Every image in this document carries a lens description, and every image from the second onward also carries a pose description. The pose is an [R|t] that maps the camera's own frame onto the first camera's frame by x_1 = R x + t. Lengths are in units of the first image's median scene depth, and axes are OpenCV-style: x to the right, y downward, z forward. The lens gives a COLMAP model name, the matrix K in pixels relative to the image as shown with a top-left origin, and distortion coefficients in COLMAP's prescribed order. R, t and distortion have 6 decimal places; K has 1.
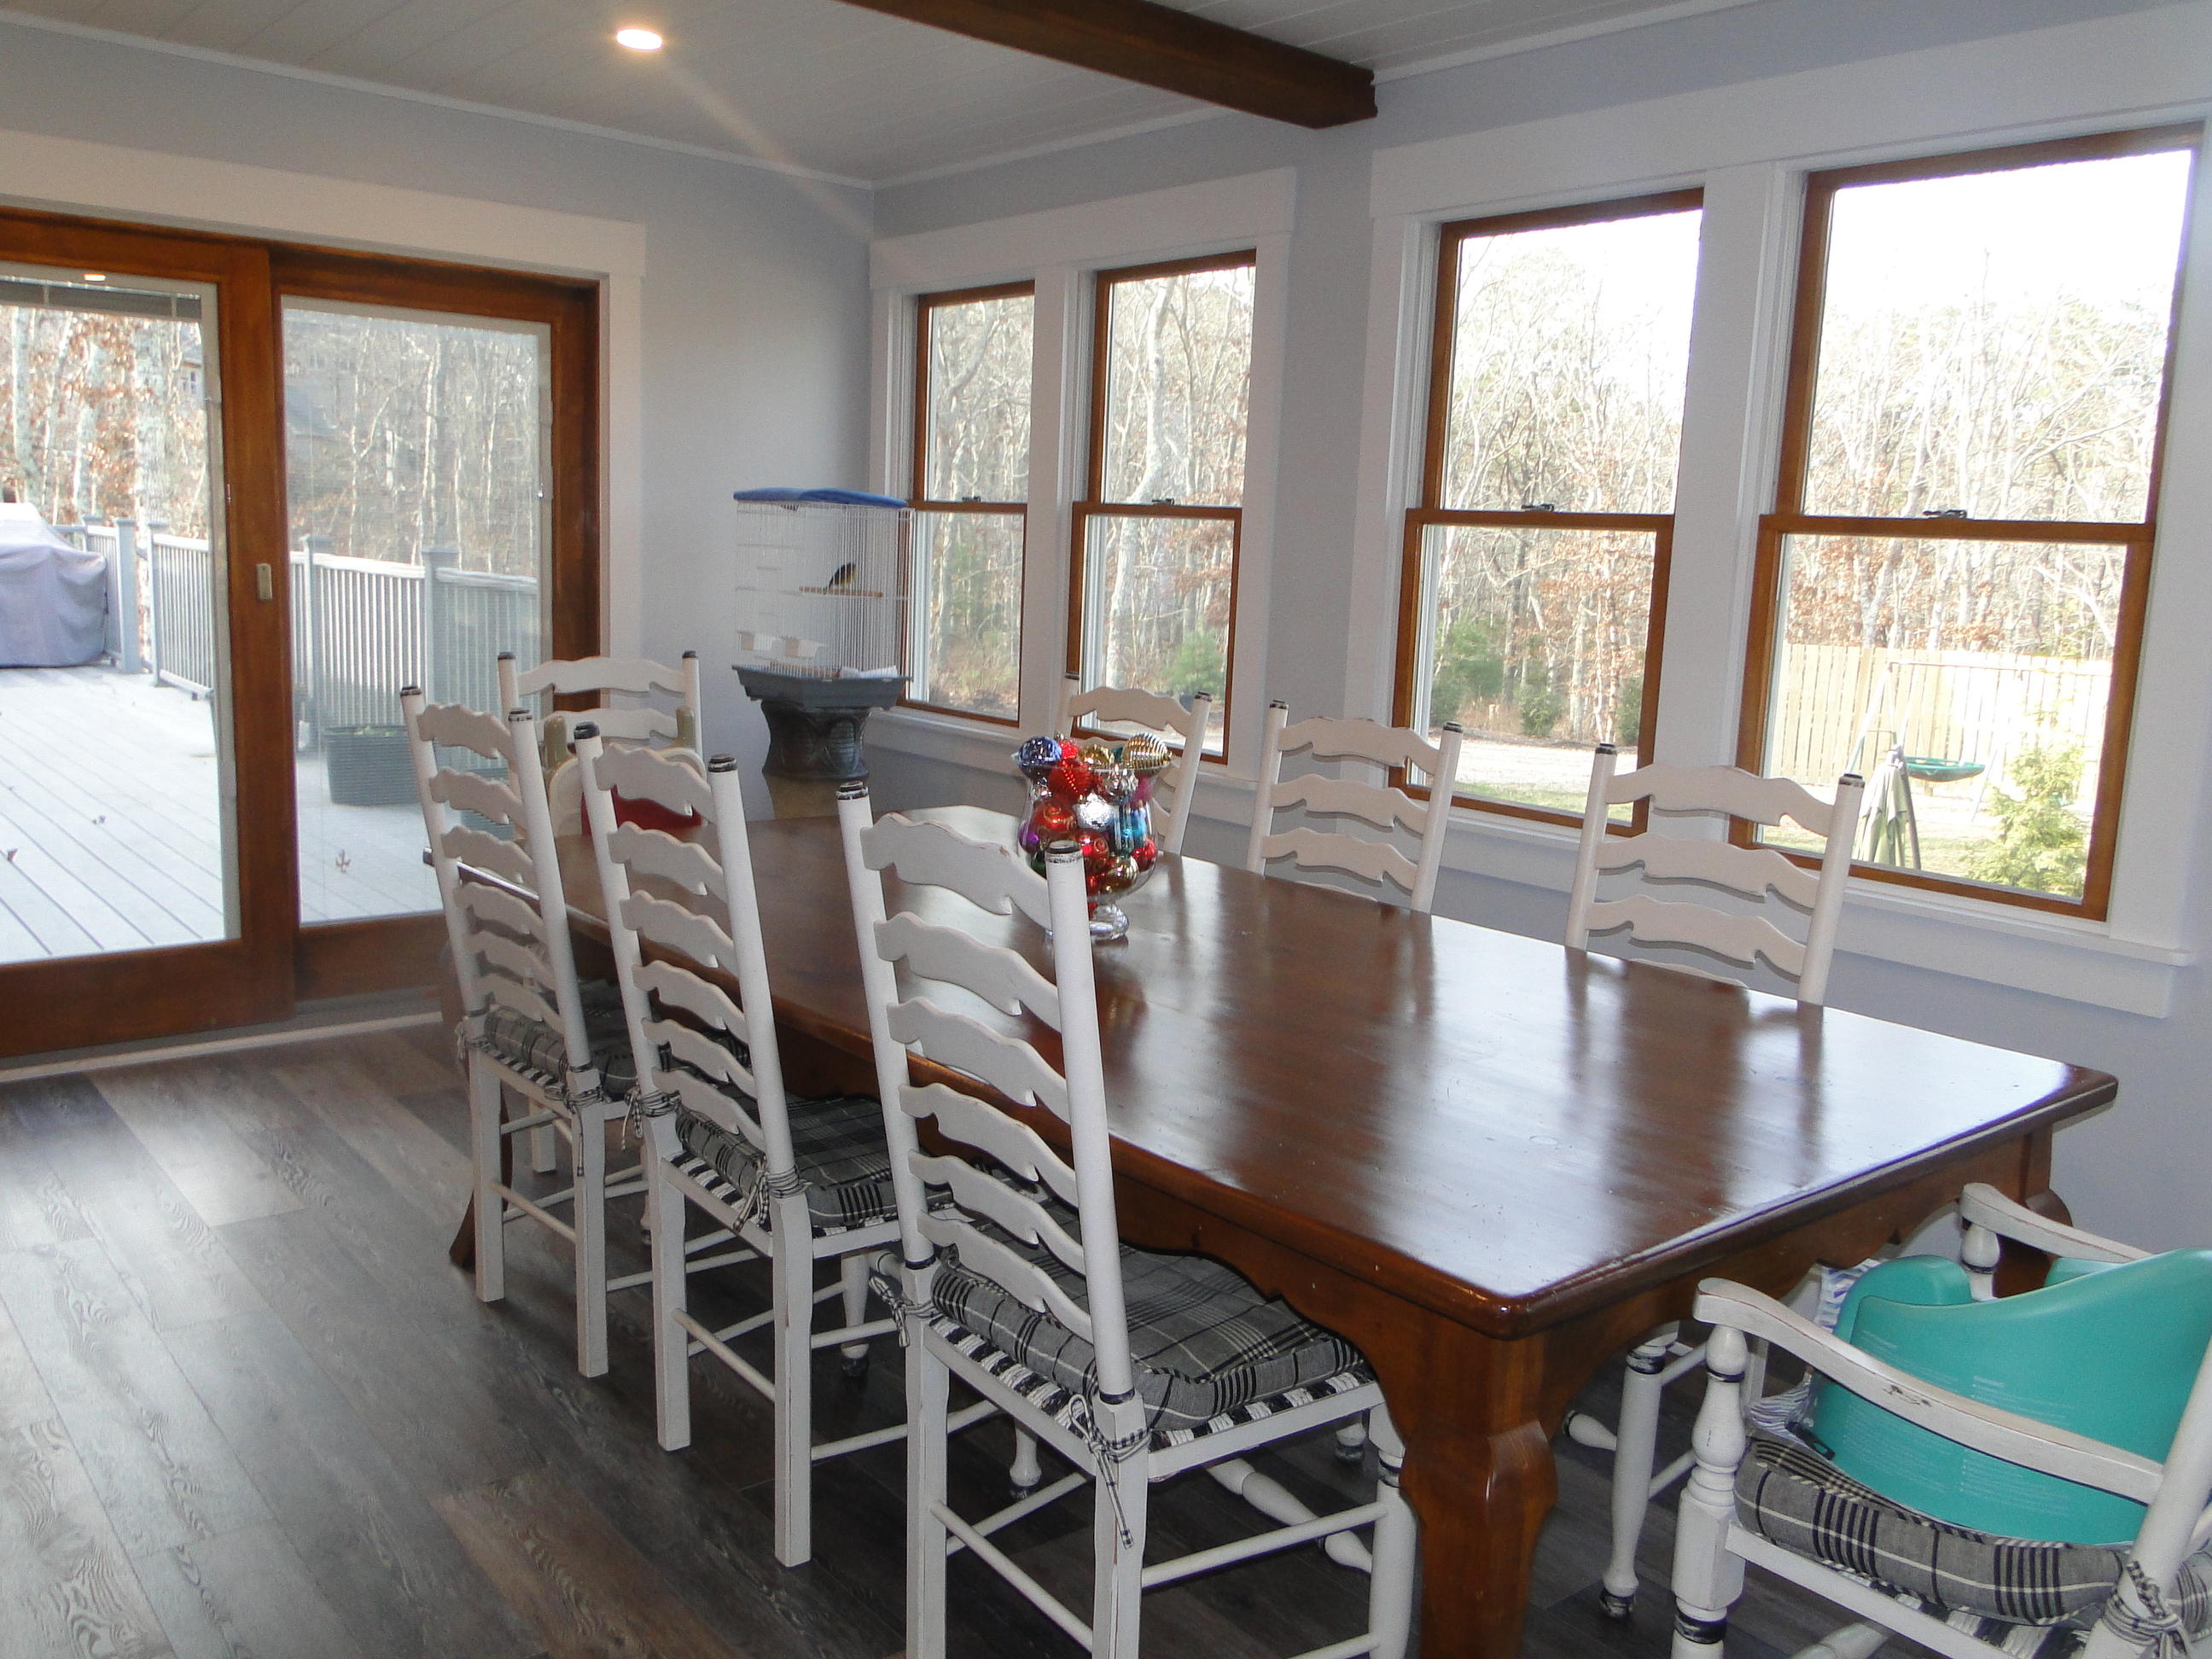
lens RADIAL K [[1825.6, 0, 1106.0], [0, 1825.6, 829.5], [0, 0, 1]] dist [-0.001019, -0.009735]
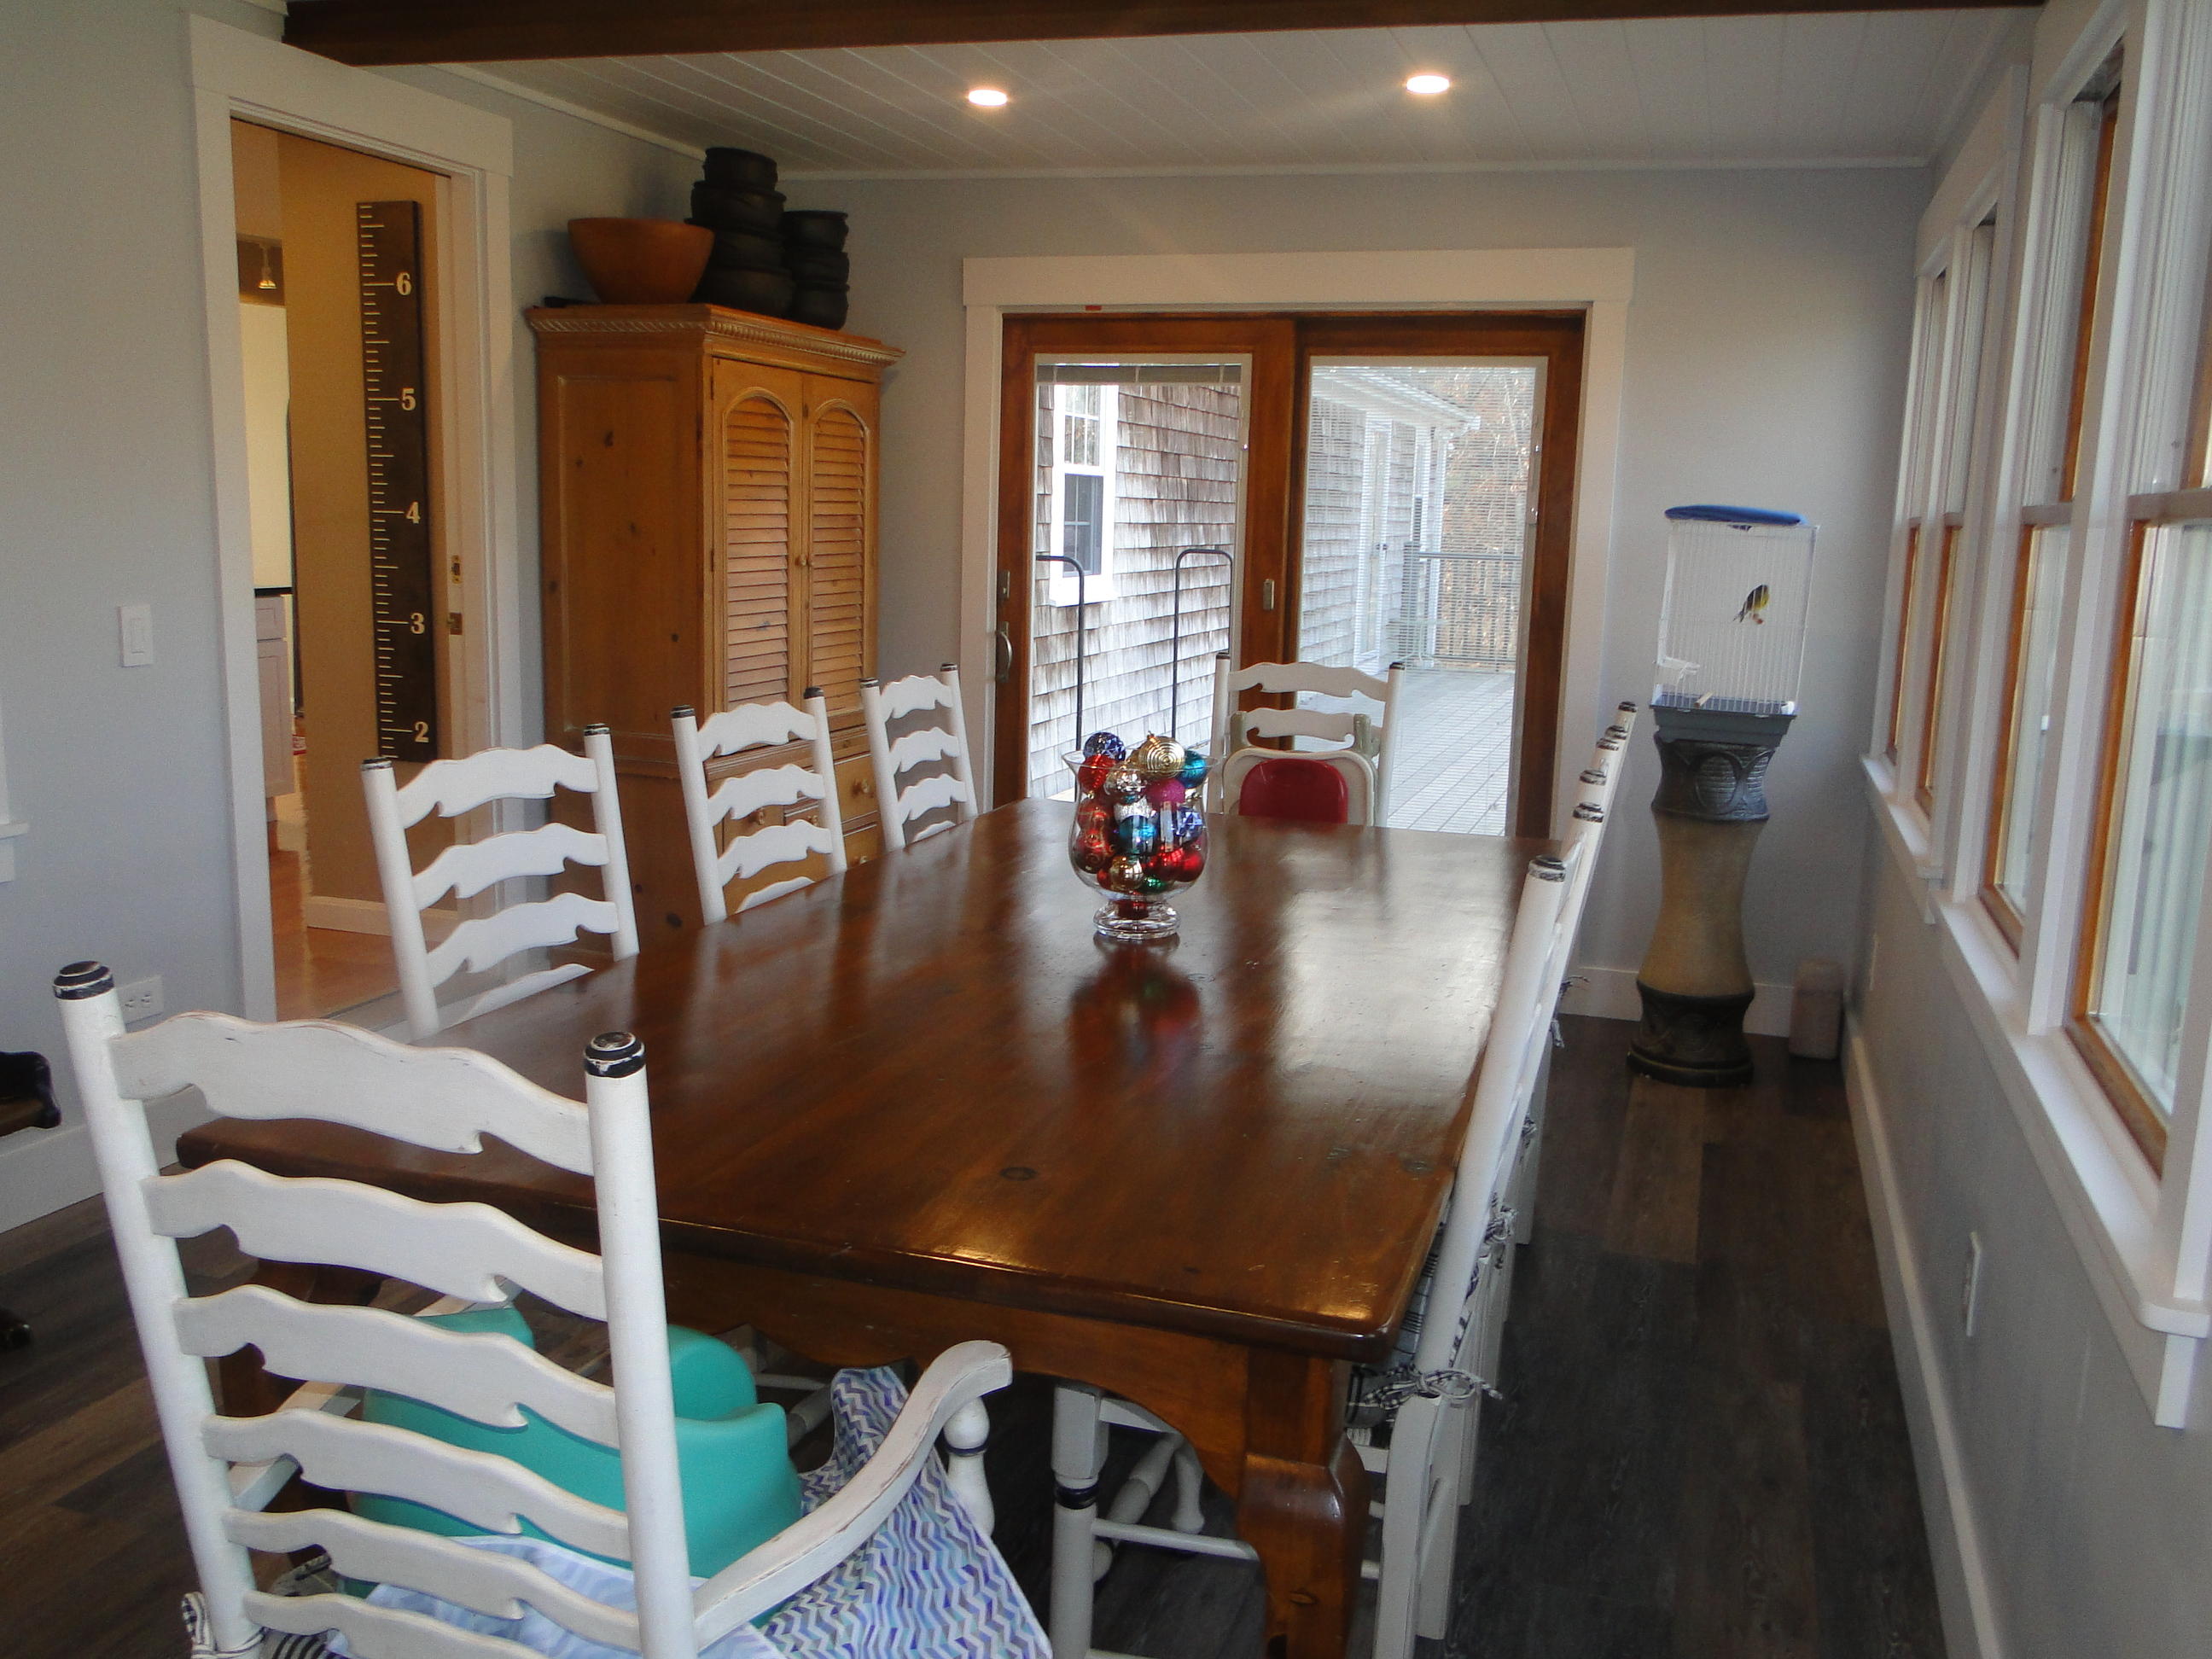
lens RADIAL K [[1825.6, 0, 1106.0], [0, 1825.6, 829.5], [0, 0, 1]] dist [-0.001019, -0.009735]
pose [[0.527482, 0.117836, -0.841354, 0.510614], [-0.144905, 0.988301, 0.047570, -0.023853], [0.837117, 0.096824, 0.538387, 0.272661]]
